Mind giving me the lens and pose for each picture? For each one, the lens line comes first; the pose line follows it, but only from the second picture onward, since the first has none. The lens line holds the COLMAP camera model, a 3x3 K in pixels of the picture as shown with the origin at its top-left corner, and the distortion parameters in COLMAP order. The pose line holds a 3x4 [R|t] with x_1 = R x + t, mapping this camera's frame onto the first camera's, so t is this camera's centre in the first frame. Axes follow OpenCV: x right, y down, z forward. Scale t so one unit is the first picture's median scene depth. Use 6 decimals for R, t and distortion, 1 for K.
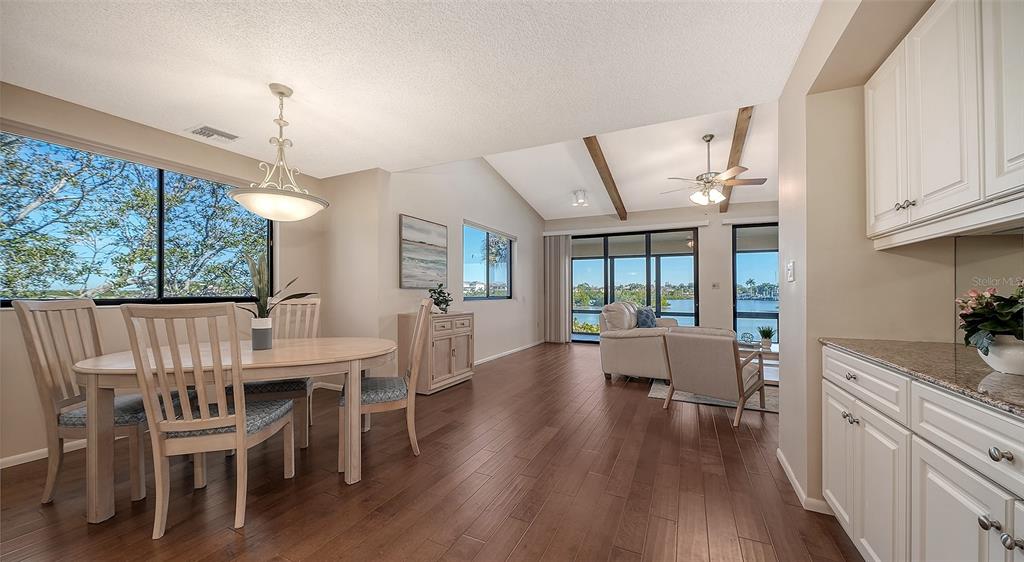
lens RADIAL K [[356.9, 0, 516.6], [0, 356.9, 293.4], [0, 0, 1]] dist [0.000683, -0.000186]
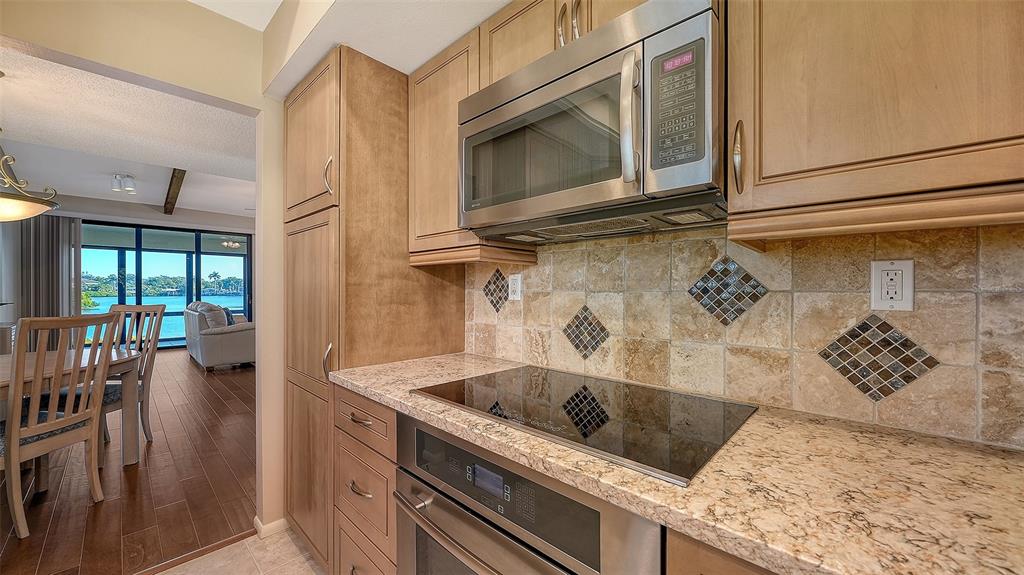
lens RADIAL K [[382.6, 0, 516.9], [0, 382.6, 292.4], [0, 0, 1]] dist [-0.006128, -0.000461]
pose [[0.297919, -0.012478, 0.954510, -0.444264], [0.000435, 0.999916, 0.012936, -0.014580], [-0.954591, -0.003438, 0.297899, -0.195663]]
